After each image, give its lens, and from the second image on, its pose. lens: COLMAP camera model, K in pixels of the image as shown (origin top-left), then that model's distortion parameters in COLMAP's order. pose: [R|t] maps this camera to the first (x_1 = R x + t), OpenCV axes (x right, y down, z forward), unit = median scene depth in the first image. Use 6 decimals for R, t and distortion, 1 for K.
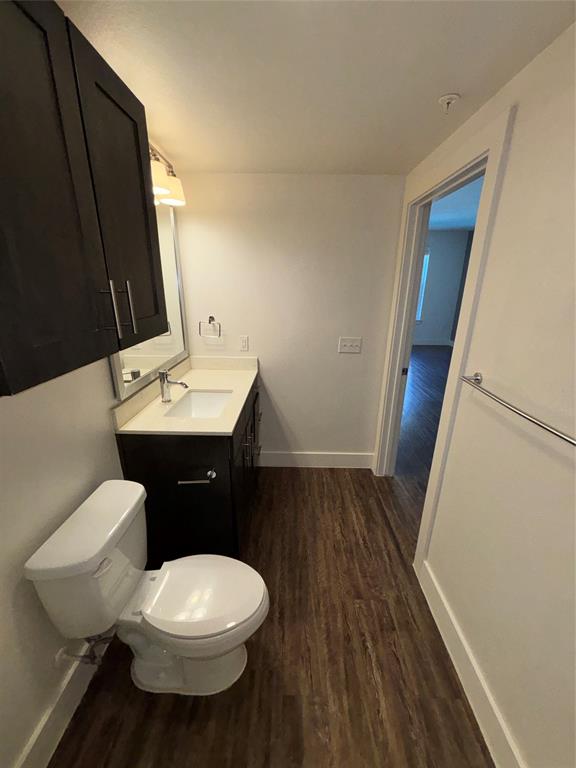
lens RADIAL K [[306.2, 0, 289.4], [0, 306.2, 387.1], [0, 0, 1]] dist [-0.002094, 0.000053]
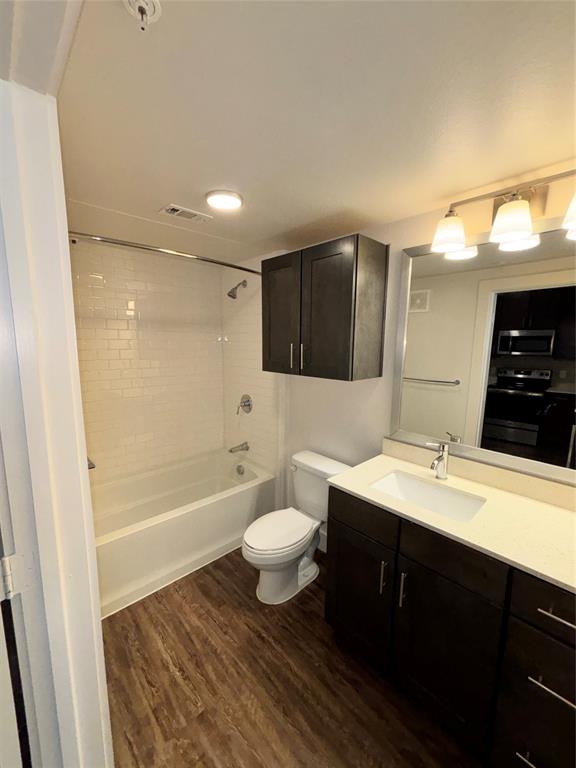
lens RADIAL K [[306.2, 0, 289.3], [0, 306.2, 384.1], [0, 0, 1]] dist [-0.002094, 0.000053]
pose [[-0.714351, 0.080449, -0.695148, 0.600653], [-0.244836, 0.901854, 0.355970, -0.488824], [0.655559, 0.424485, -0.624544, 1.400353]]
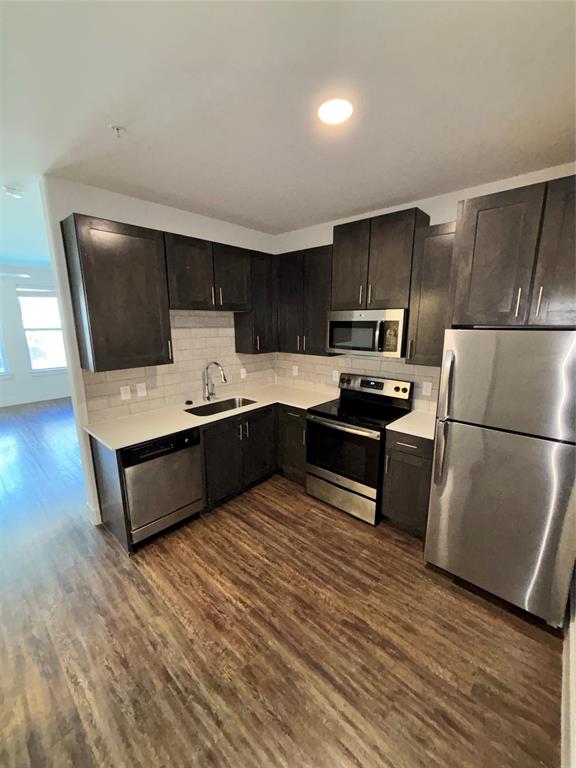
lens RADIAL K [[306.2, 0, 286.9], [0, 306.2, 383.0], [0, 0, 1]] dist [-0.002094, 0.000053]
pose [[-0.663641, 0.133420, -0.736057, -2.211392], [-0.254865, 0.884767, 0.390167, -0.685301], [0.703295, 0.446526, -0.553164, 1.650882]]
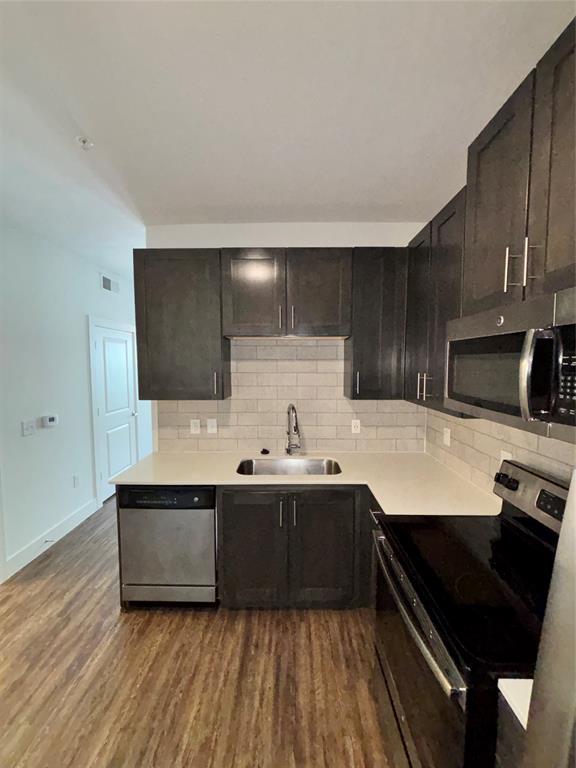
lens RADIAL K [[306.2, 0, 287.8], [0, 306.2, 382.3], [0, 0, 1]] dist [-0.002094, 0.000053]
pose [[-0.999844, -0.017624, 0.001069, -3.535816], [-0.015836, 0.921882, 0.387146, -0.569425], [-0.007808, 0.387069, -0.922018, 1.461023]]
